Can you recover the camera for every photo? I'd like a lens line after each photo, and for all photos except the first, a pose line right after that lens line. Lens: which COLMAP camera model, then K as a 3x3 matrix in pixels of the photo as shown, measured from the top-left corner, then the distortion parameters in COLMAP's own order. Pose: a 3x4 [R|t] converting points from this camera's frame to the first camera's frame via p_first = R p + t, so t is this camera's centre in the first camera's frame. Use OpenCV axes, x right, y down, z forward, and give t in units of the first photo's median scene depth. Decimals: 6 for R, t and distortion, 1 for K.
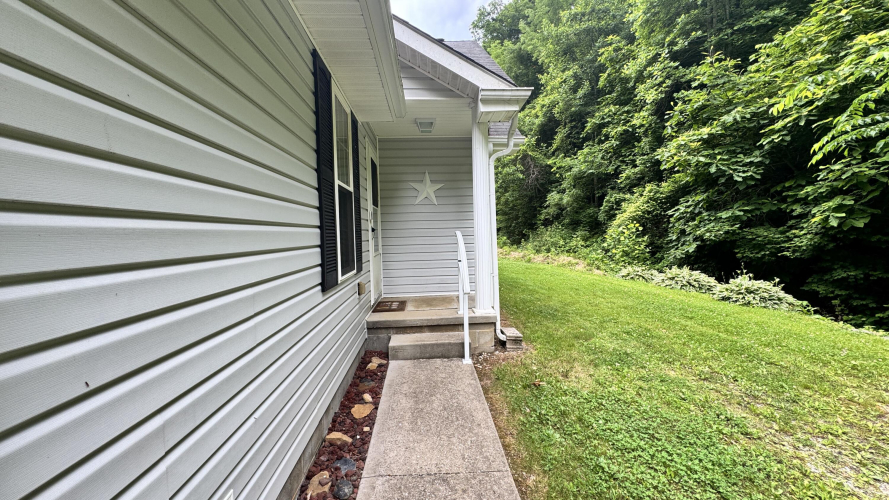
lens RADIAL K [[357.7, 0, 440.2], [0, 357.7, 249.0], [0, 0, 1]] dist [-0.001982, -0.000639]
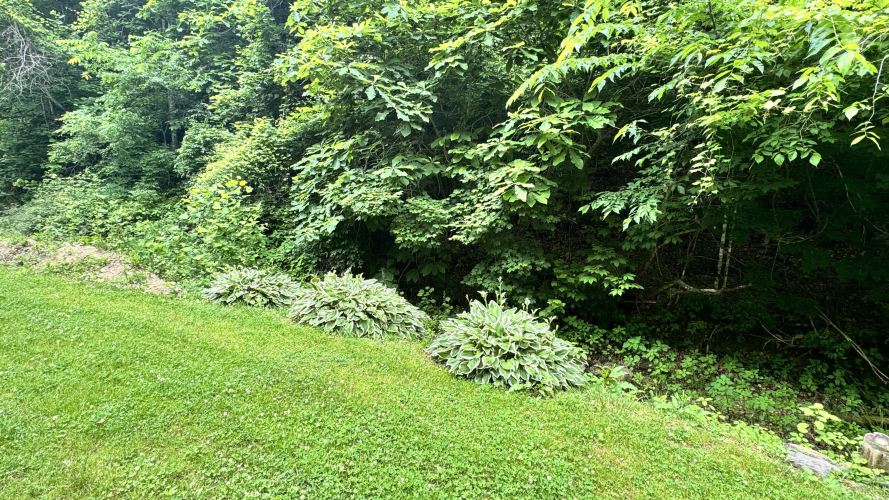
lens RADIAL K [[414.5, 0, 447.5], [0, 414.5, 247.7], [0, 0, 1]] dist [-0.001771, -0.000132]
pose [[0.563317, -0.045583, 0.824983, 0.218582], [-0.014935, 0.997752, 0.065327, -0.014751], [-0.826106, -0.049121, 0.561370, 0.419359]]
